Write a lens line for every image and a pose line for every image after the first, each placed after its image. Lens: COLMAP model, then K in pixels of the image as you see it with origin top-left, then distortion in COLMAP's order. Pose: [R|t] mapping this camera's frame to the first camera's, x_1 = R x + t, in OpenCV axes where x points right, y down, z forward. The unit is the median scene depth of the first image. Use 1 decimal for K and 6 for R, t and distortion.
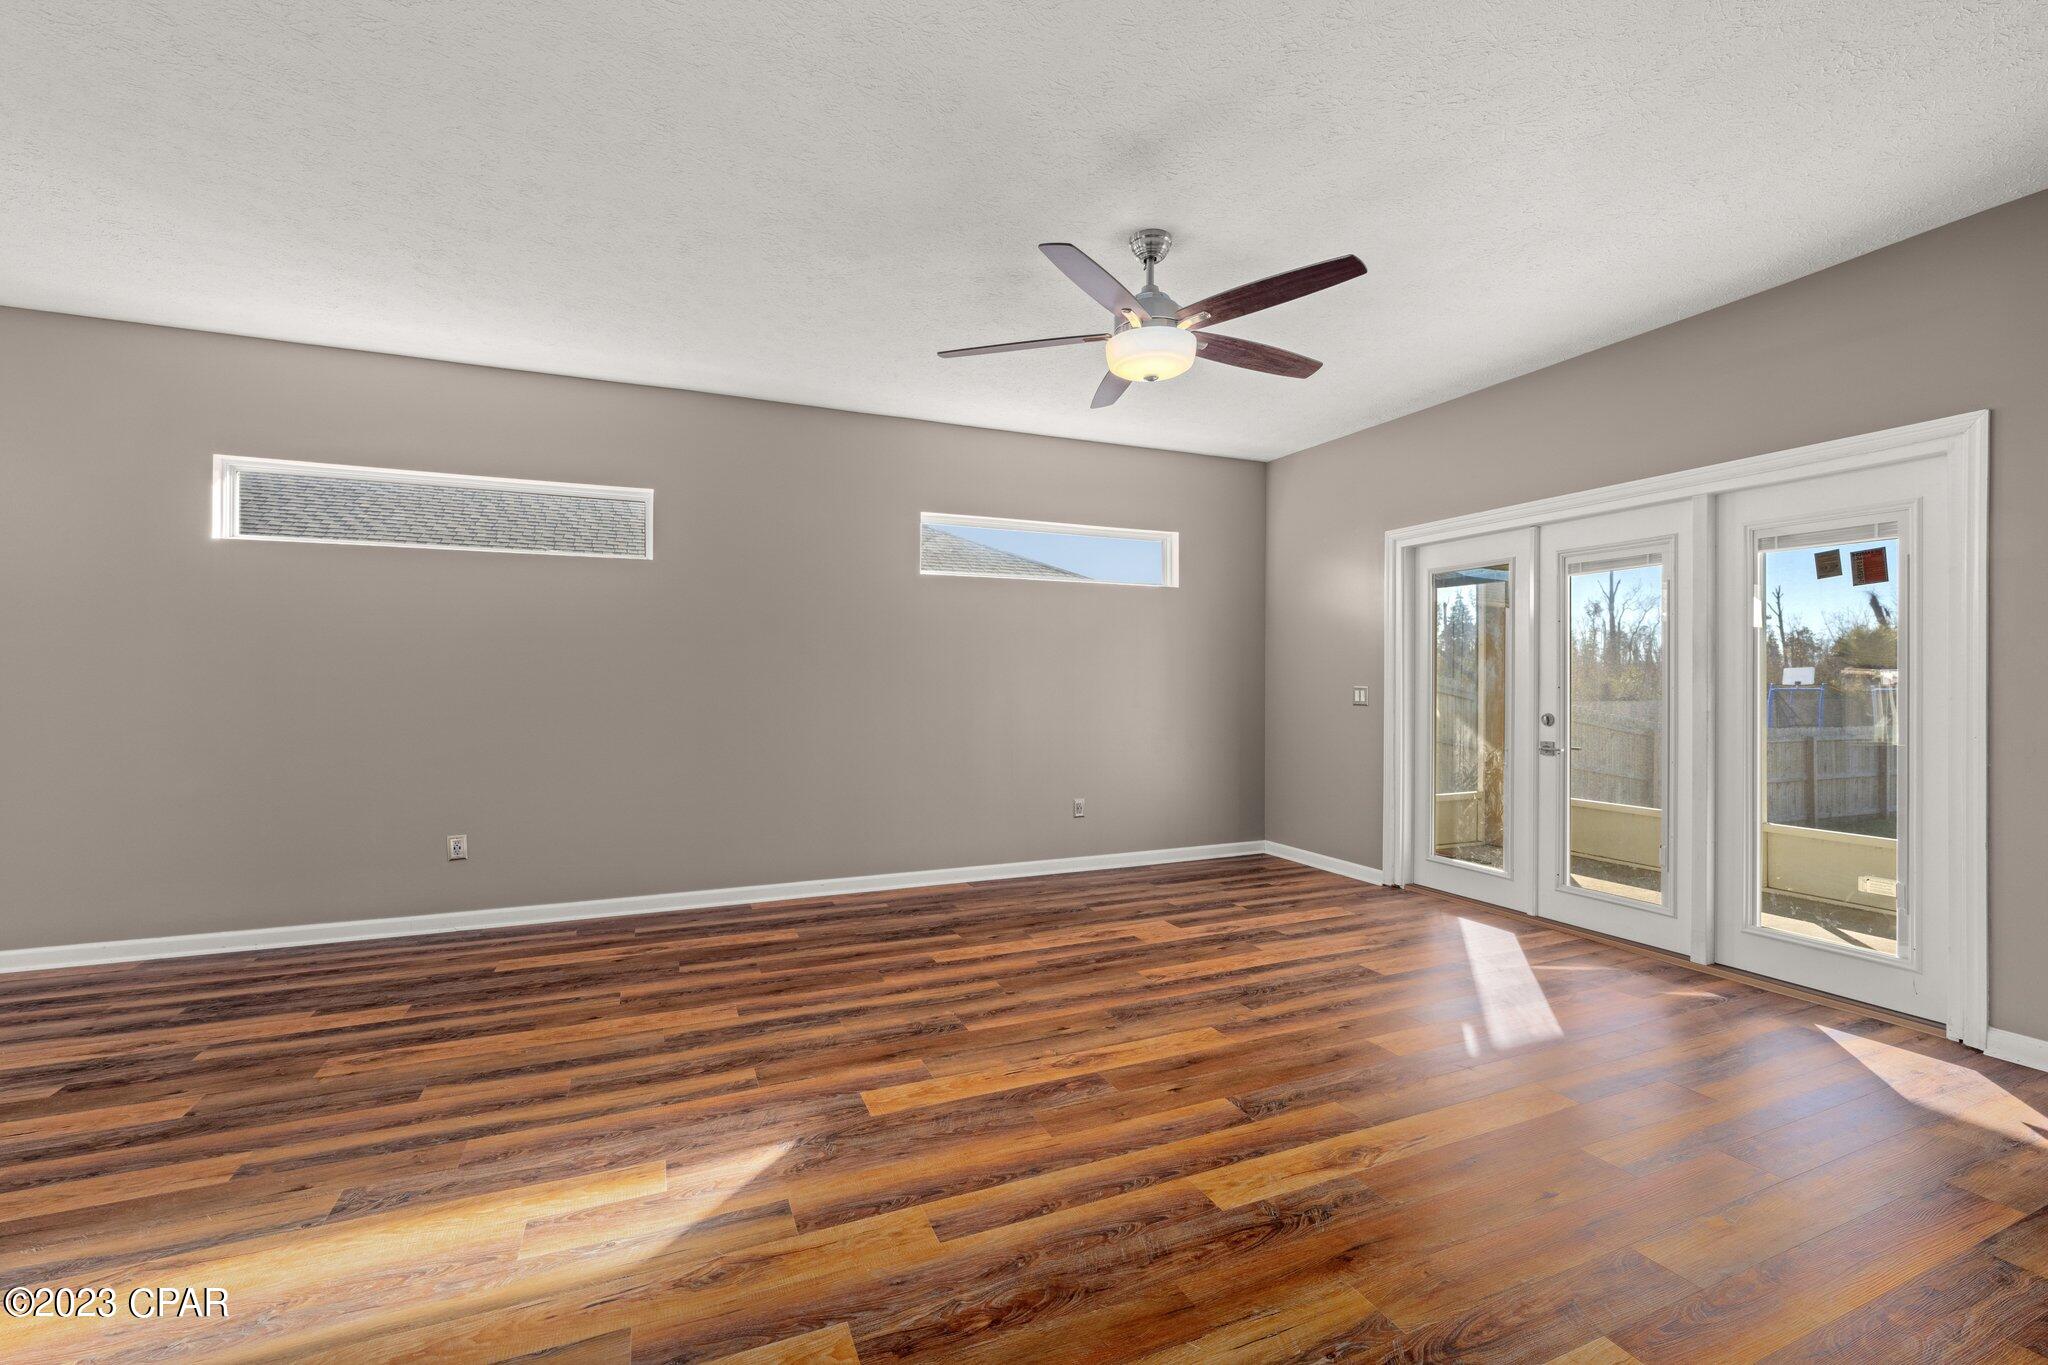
lens RADIAL K [[864.1, 0, 1038.8], [0, 864.1, 683.4], [0, 0, 1]] dist [0.000063, -0.000911]
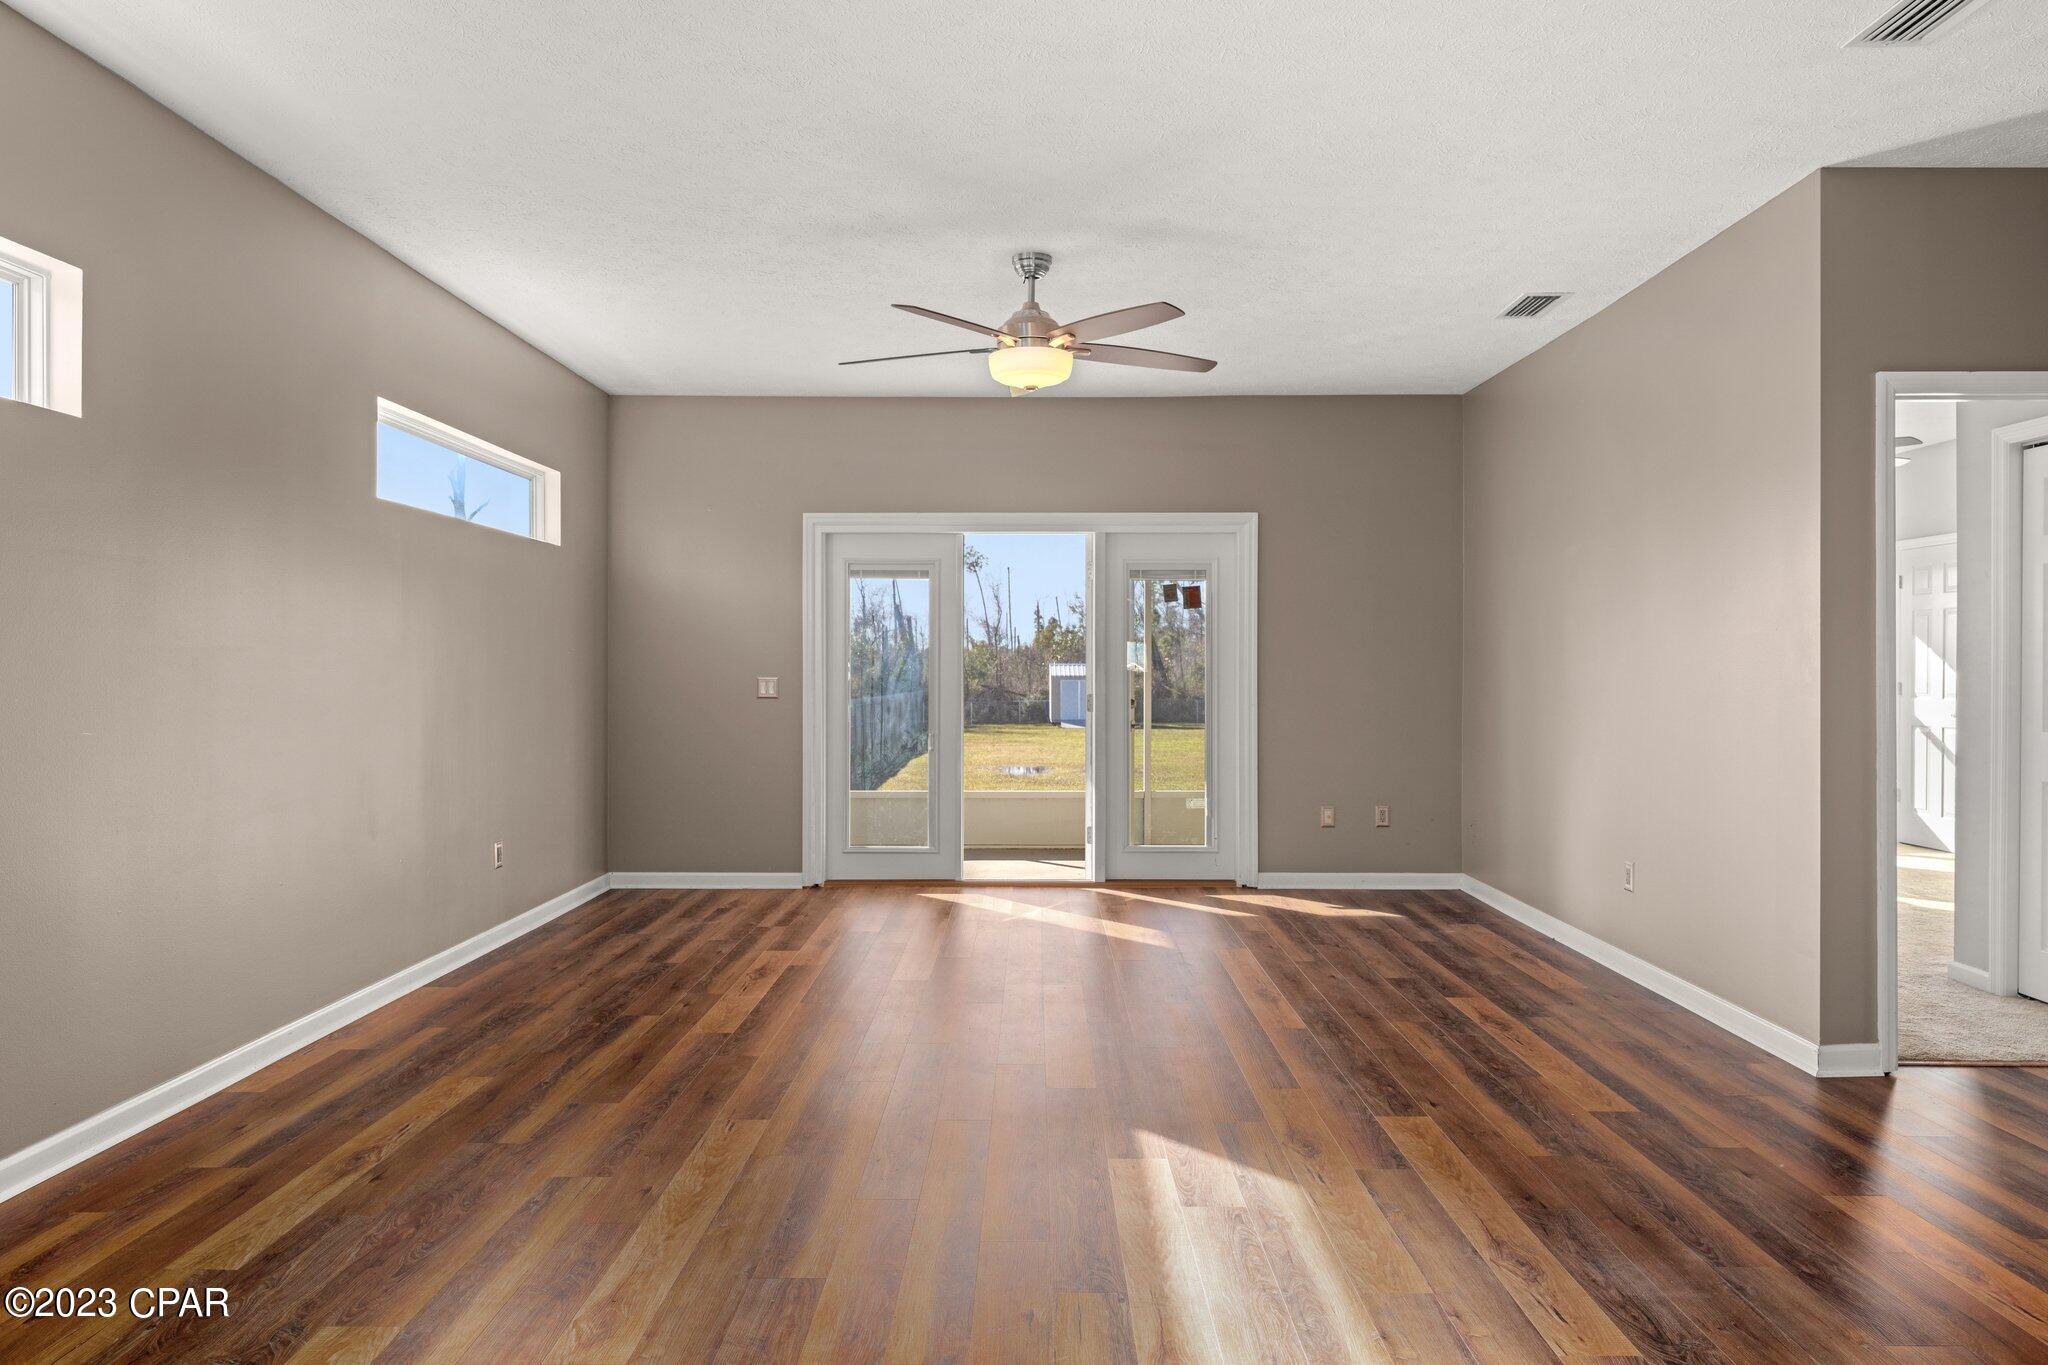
lens RADIAL K [[1282.1, 0, 1014.4], [0, 1282.1, 673.4], [0, 0, 1]] dist [0.007809, 0.001137]
pose [[0.412535, -0.000509, 0.910941, -1.019858], [0.001824, 0.999998, -0.000267, 0.000441], [-0.910940, 0.001771, 0.412536, 0.279828]]
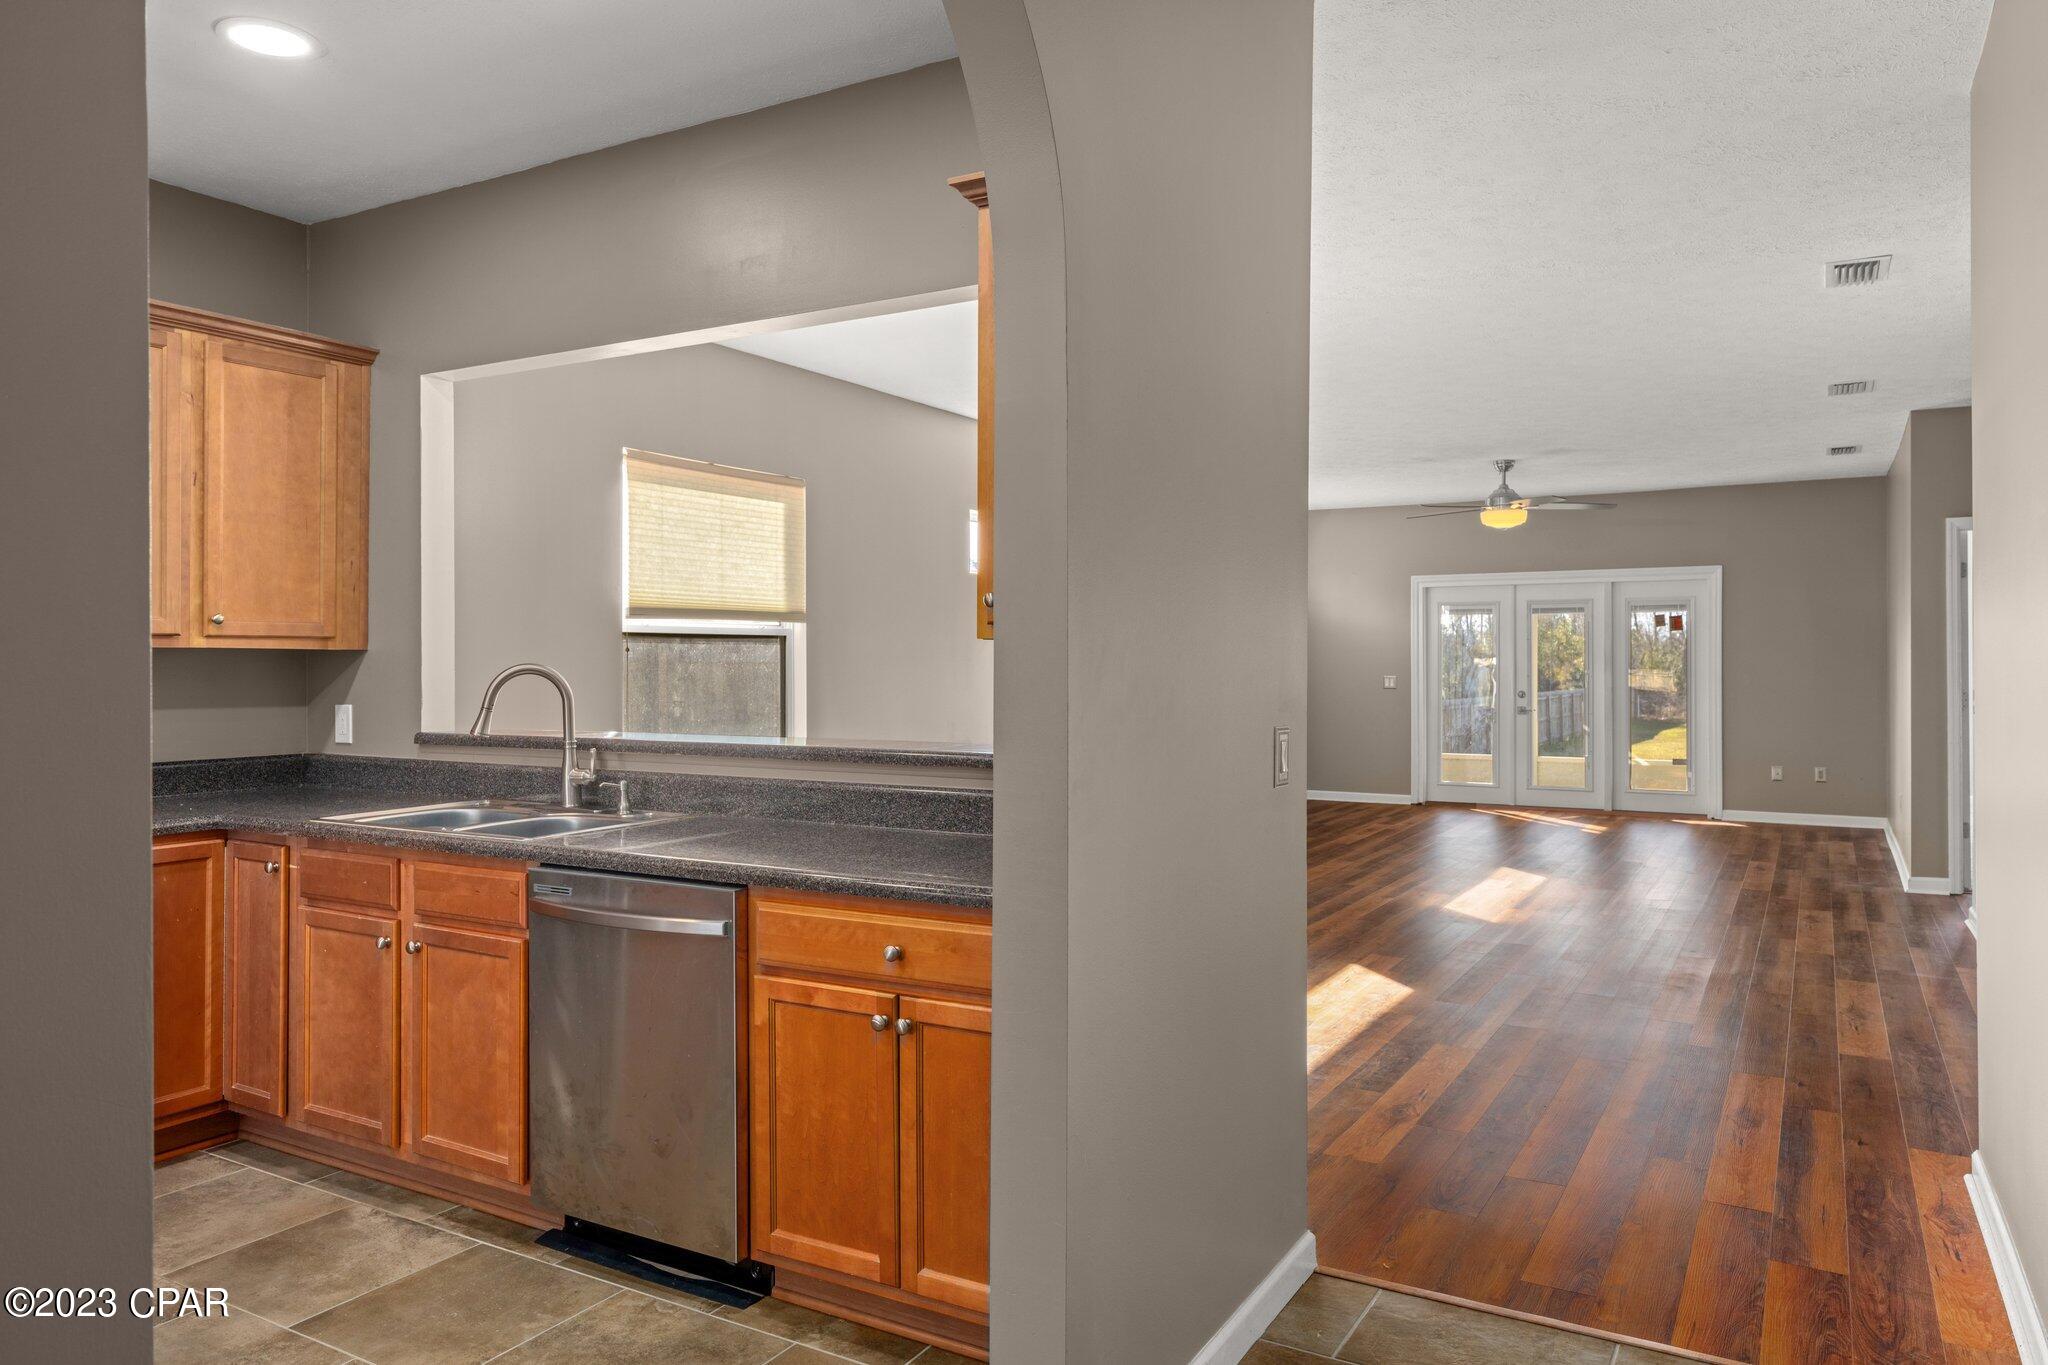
lens RADIAL K [[1341.6, 0, 1034.0], [0, 1341.6, 666.7], [0, 0, 1]] dist [0.002714, 0.000484]
pose [[0.804472, -0.002494, 0.593986, -2.056077], [0.002499, 0.999997, 0.000815, -0.021806], [-0.593986, 0.000828, 0.804475, -0.696098]]
